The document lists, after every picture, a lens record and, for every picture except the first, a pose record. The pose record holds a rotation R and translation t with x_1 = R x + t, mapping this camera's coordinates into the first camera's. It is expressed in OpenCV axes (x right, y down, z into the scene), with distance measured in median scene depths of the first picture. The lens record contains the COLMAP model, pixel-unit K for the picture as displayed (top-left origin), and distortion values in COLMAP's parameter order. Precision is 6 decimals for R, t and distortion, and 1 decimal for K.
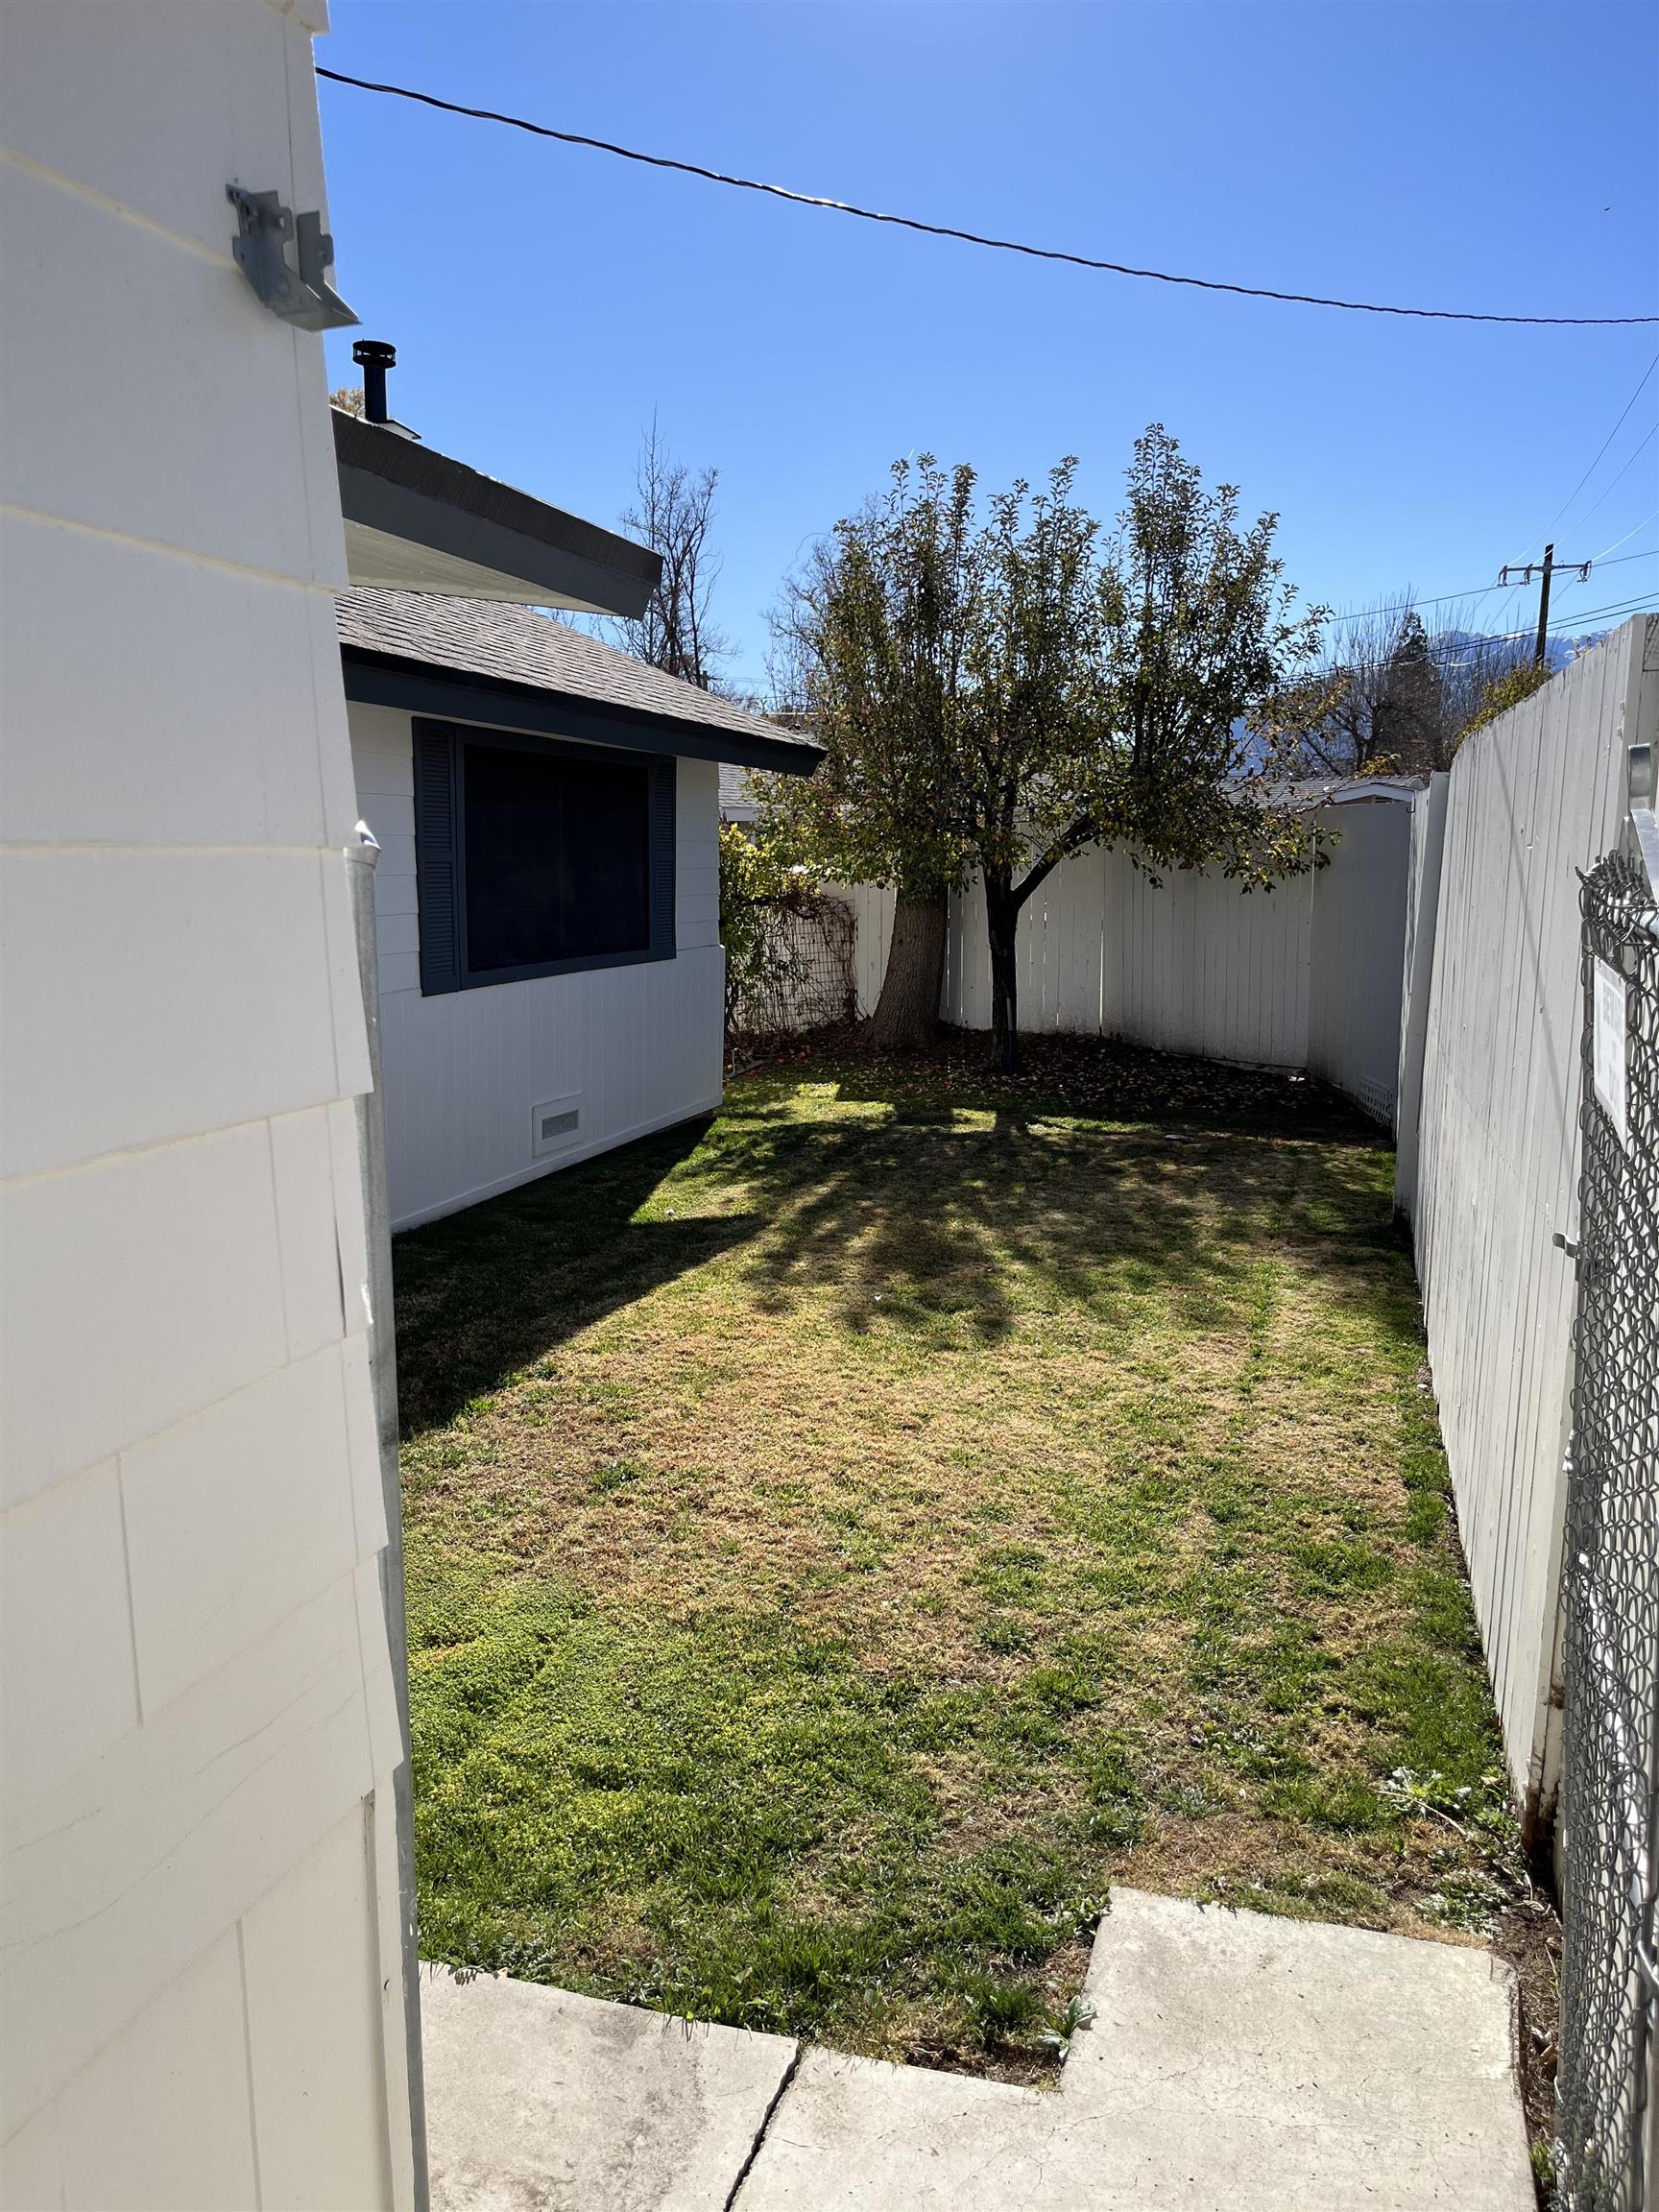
lens RADIAL K [[1670.2, 0, 829.5], [0, 1670.2, 1106.0], [0, 0, 1]] dist [0.066232, -0.071923]
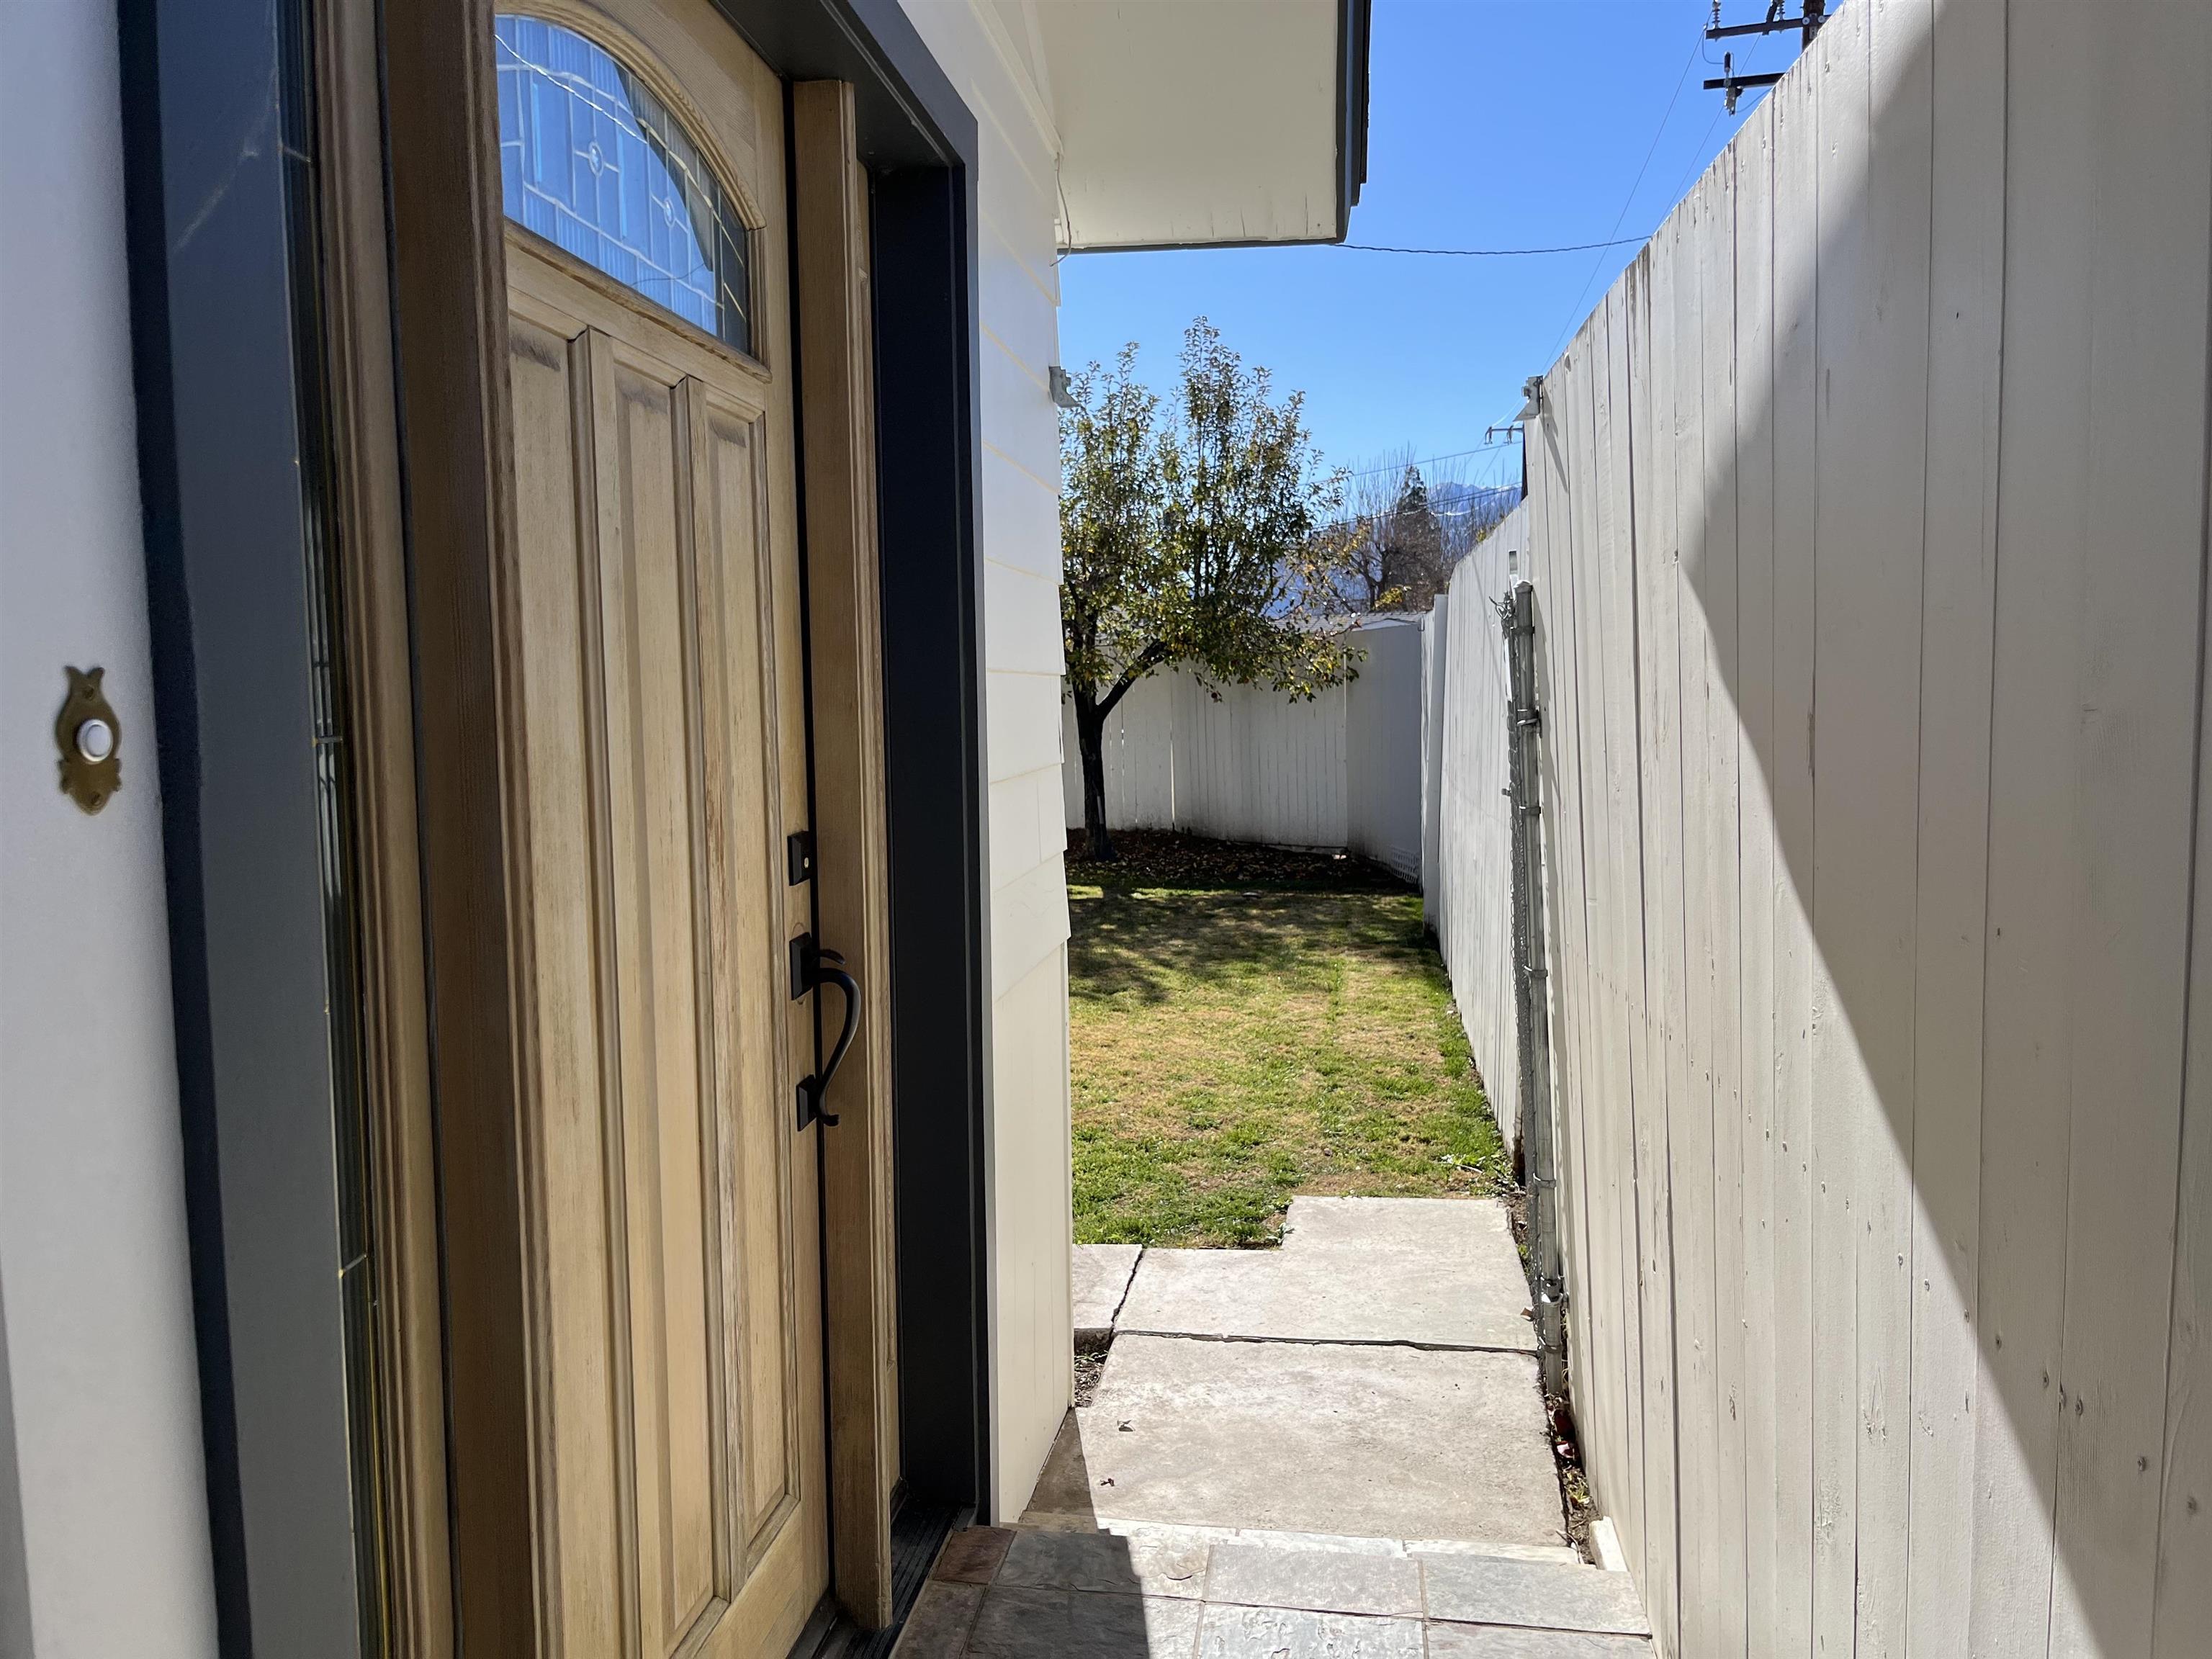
lens RADIAL K [[1649.7, 0, 1120.7], [0, 1649.7, 836.1], [0, 0, 1]] dist [0.155836, -0.000448]
pose [[0.988512, -0.029520, 0.148233, -0.052887], [0.039095, 0.997304, -0.062098, 0.038053], [-0.146000, 0.067180, 0.987001, -0.148148]]
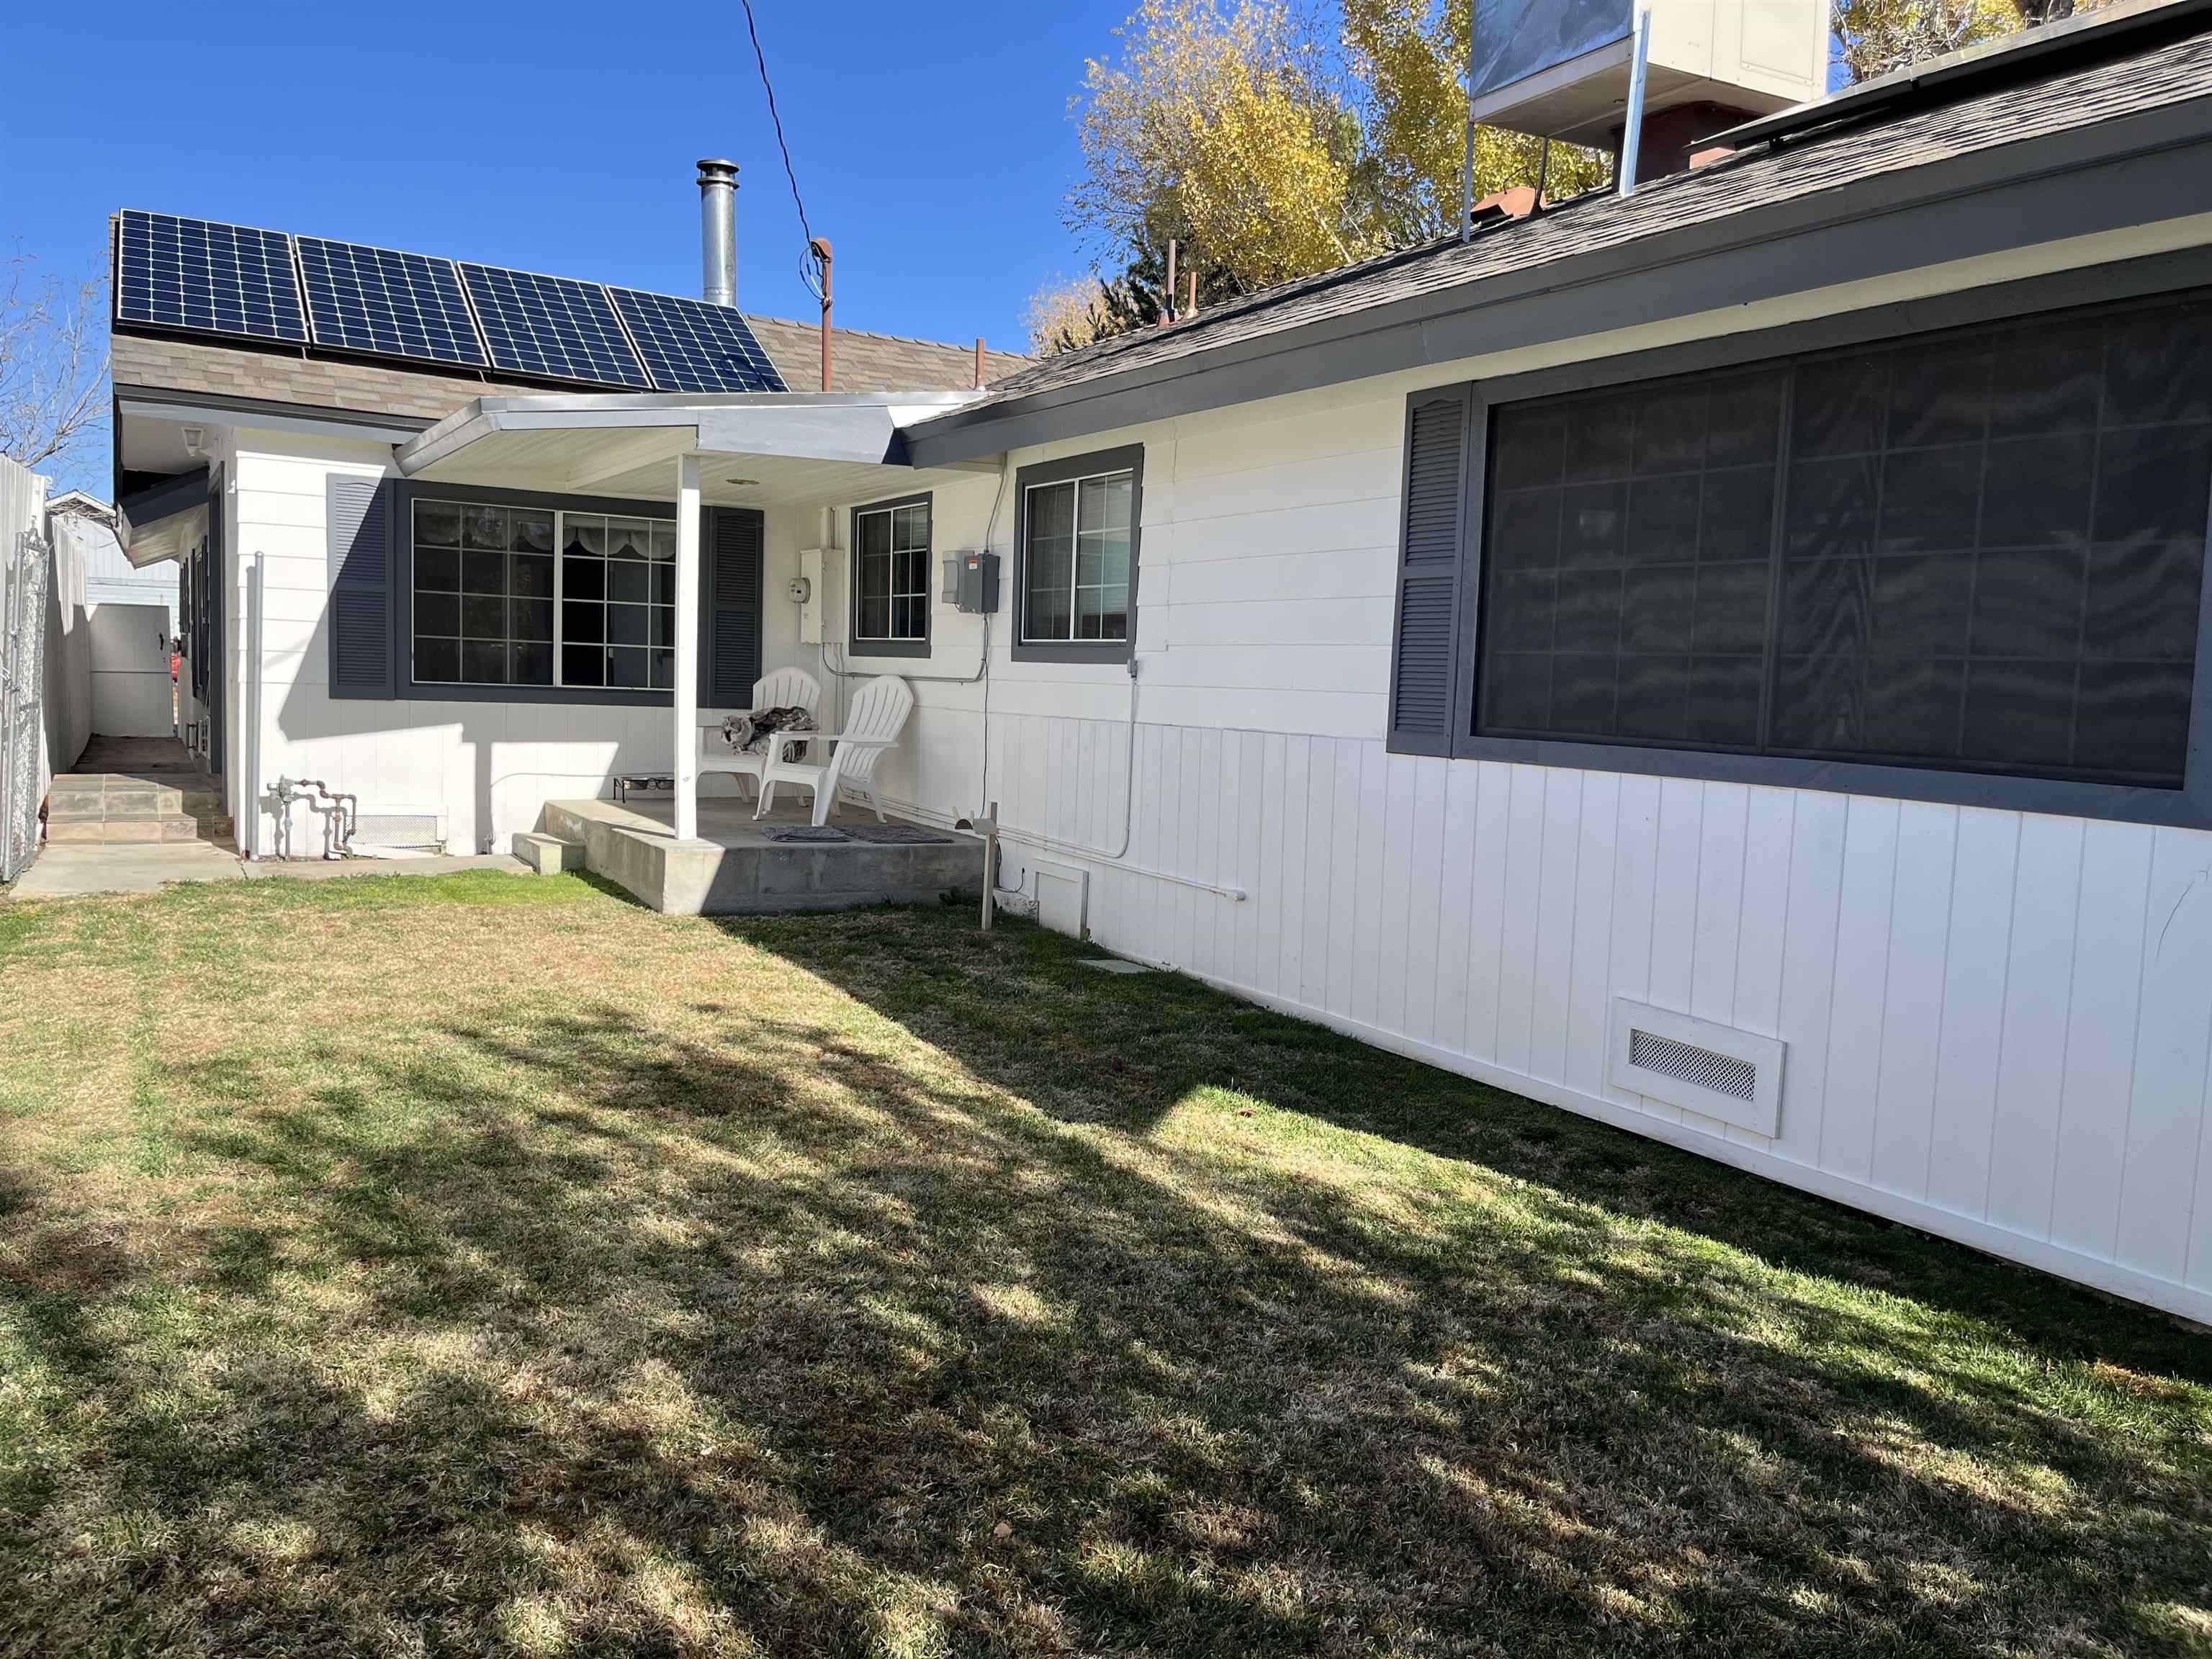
lens RADIAL K [[1649.7, 0, 1120.7], [0, 1649.7, 836.1], [0, 0, 1]] dist [0.155836, -0.000448]
pose [[-0.673006, 0.043811, -0.738338, 0.240320], [-0.149682, 0.969522, 0.193966, -0.093146], [0.724333, 0.241056, -0.645937, 0.836181]]
